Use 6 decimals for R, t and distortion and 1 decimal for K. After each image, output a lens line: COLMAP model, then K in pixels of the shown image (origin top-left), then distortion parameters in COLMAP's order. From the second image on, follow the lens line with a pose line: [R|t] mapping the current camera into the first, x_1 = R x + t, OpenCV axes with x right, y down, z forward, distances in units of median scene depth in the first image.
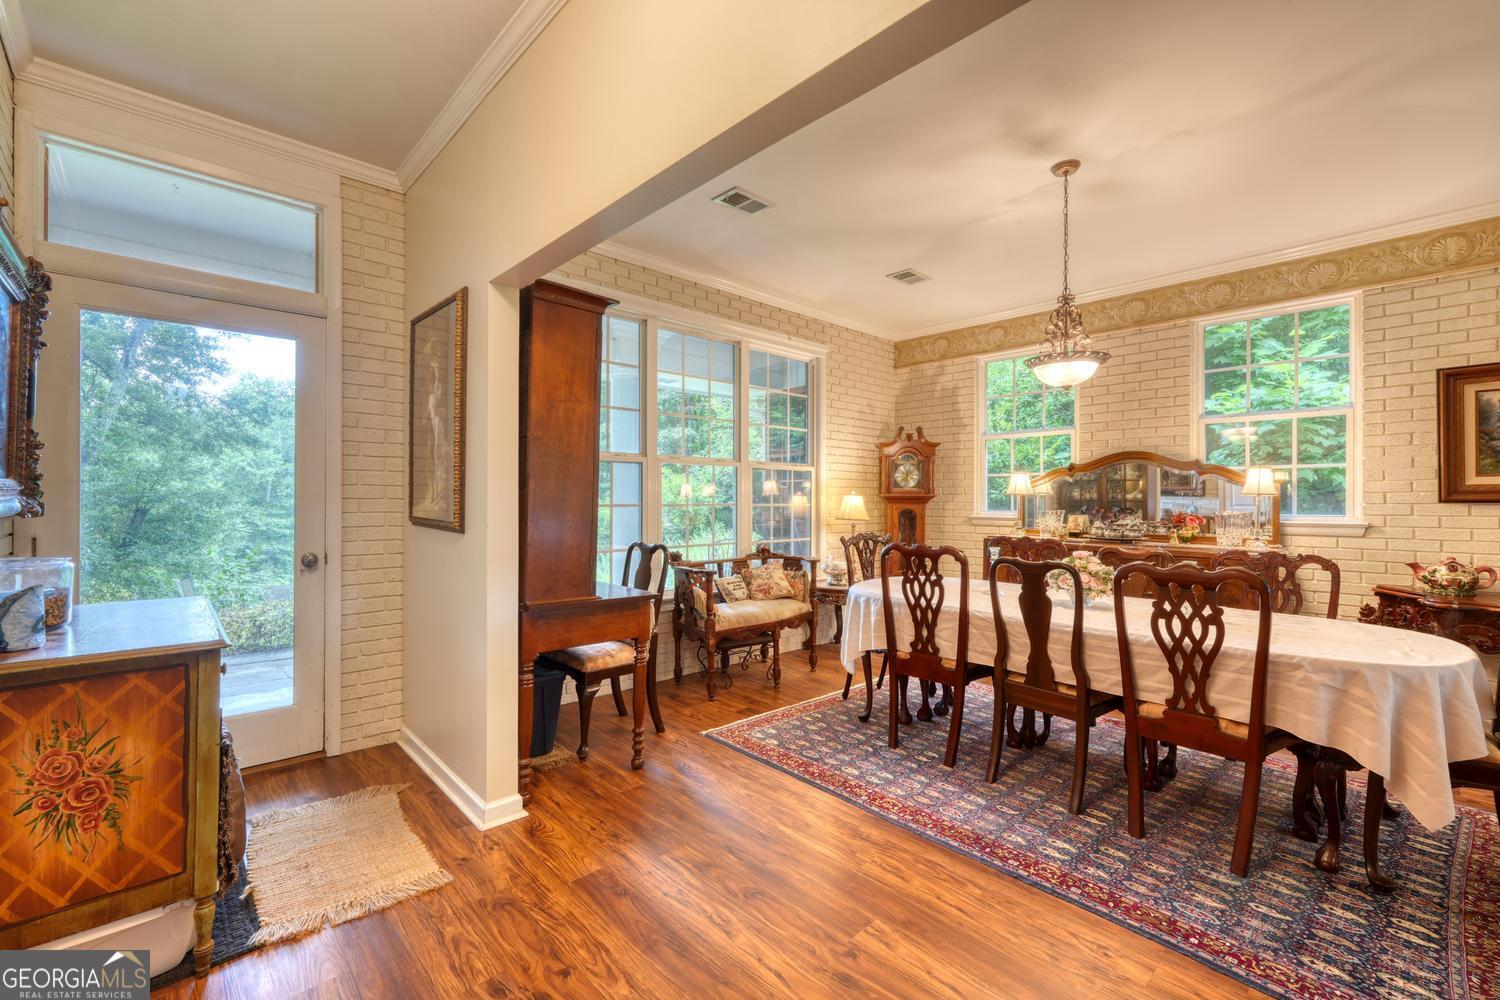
lens RADIAL K [[636.4, 0, 749.0], [0, 636.4, 496.7], [0, 0, 1]] dist [-0.007373, 0.004946]
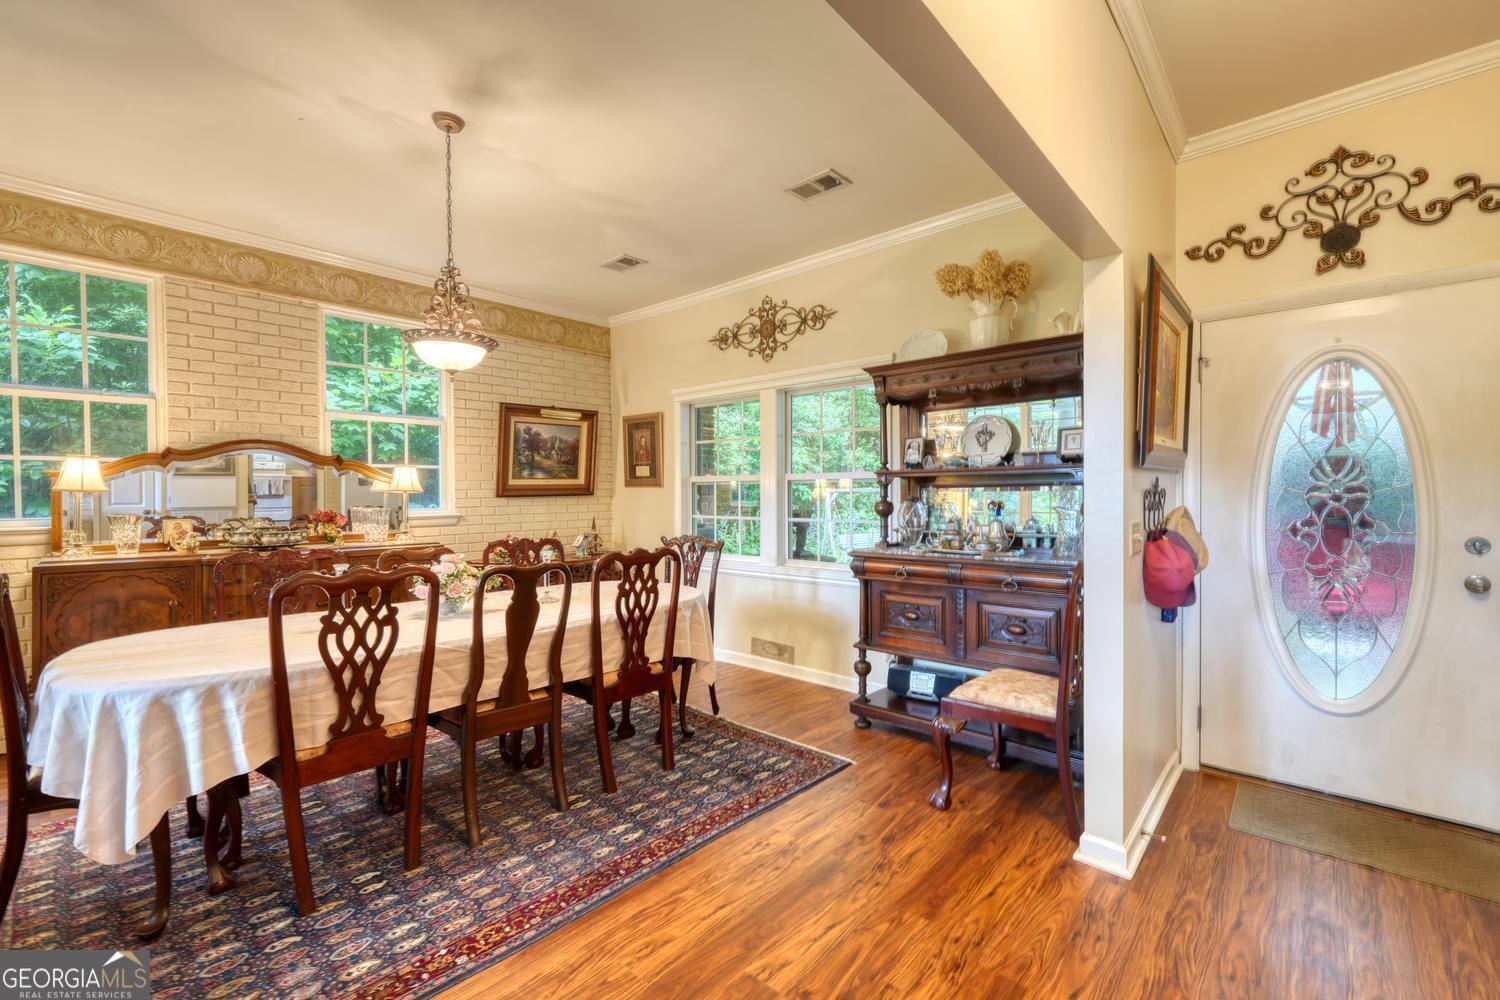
lens RADIAL K [[636.4, 0, 749.0], [0, 636.4, 496.7], [0, 0, 1]] dist [-0.007373, 0.004946]
pose [[-0.086109, -0.008927, 0.996246, -0.458711], [0.000690, 0.999959, 0.009020, -0.005288], [-0.996285, 0.001464, -0.086099, 0.718520]]
